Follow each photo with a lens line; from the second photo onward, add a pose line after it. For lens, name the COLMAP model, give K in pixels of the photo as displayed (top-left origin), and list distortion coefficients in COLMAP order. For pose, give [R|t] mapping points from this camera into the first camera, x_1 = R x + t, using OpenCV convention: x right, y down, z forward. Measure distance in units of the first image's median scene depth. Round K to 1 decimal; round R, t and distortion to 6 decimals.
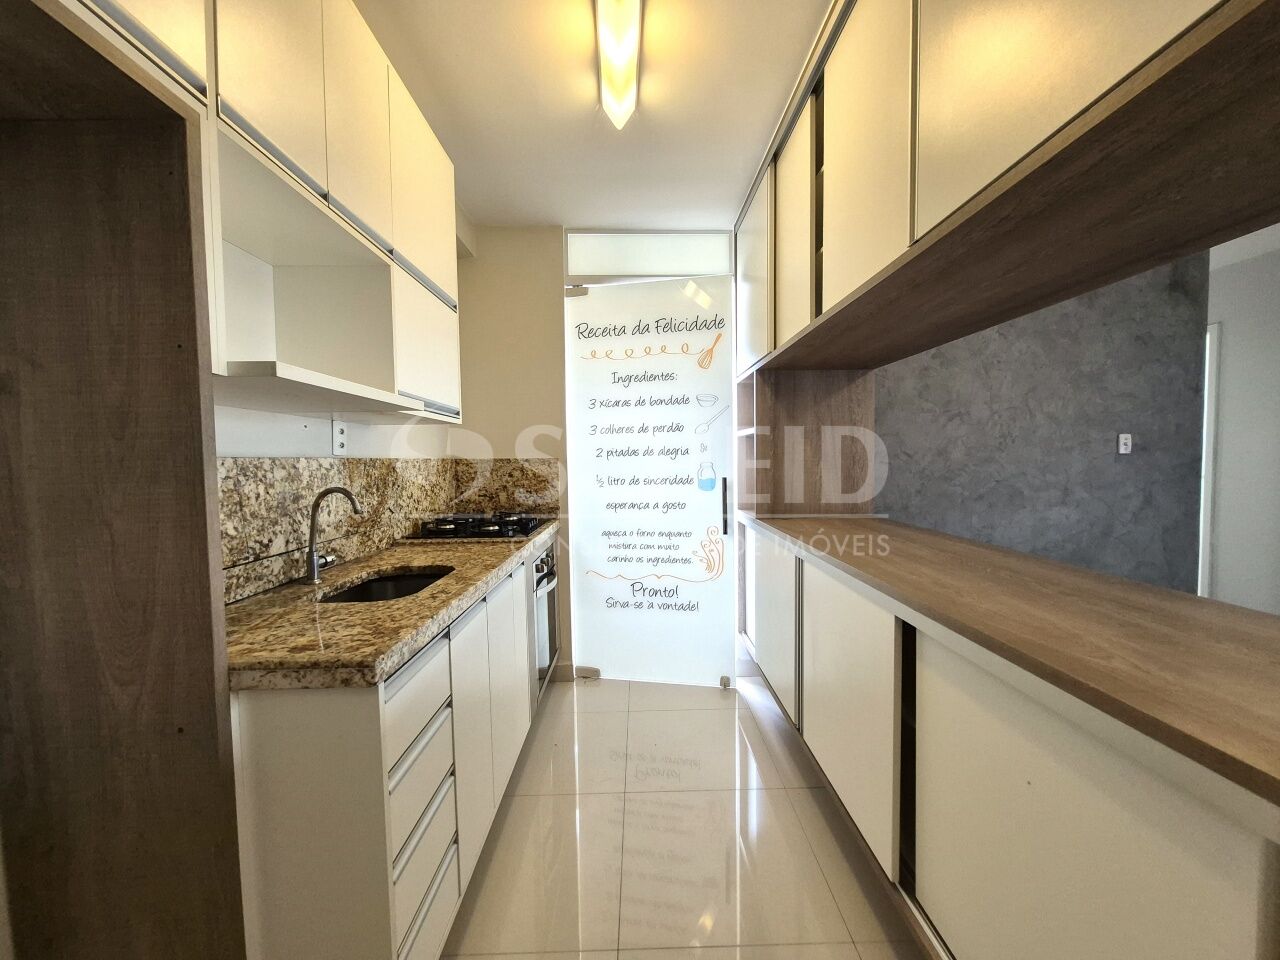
lens RADIAL K [[510.6, 0, 646.4], [0, 510.6, 482.3], [0, 0, 1]] dist [-0.001531, -0.000075]
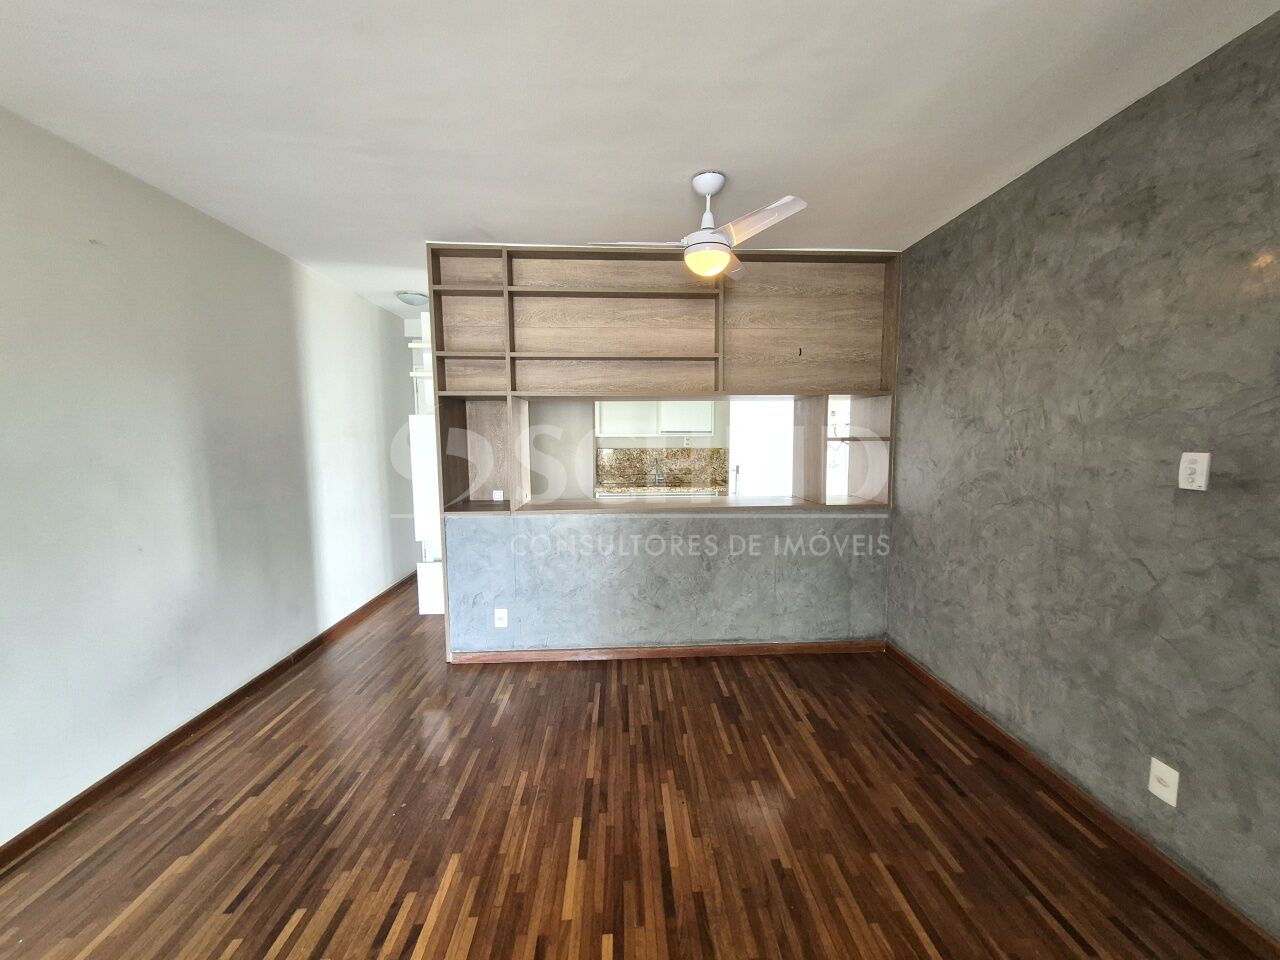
lens RADIAL K [[510.6, 0, 641.8], [0, 510.6, 479.7], [0, 0, 1]] dist [-0.001531, -0.000075]
pose [[0.013782, 0.103024, -0.994583, 1.466917], [-0.043407, 0.993802, 0.102342, -0.096427], [0.998962, 0.041762, 0.018169, 0.424063]]
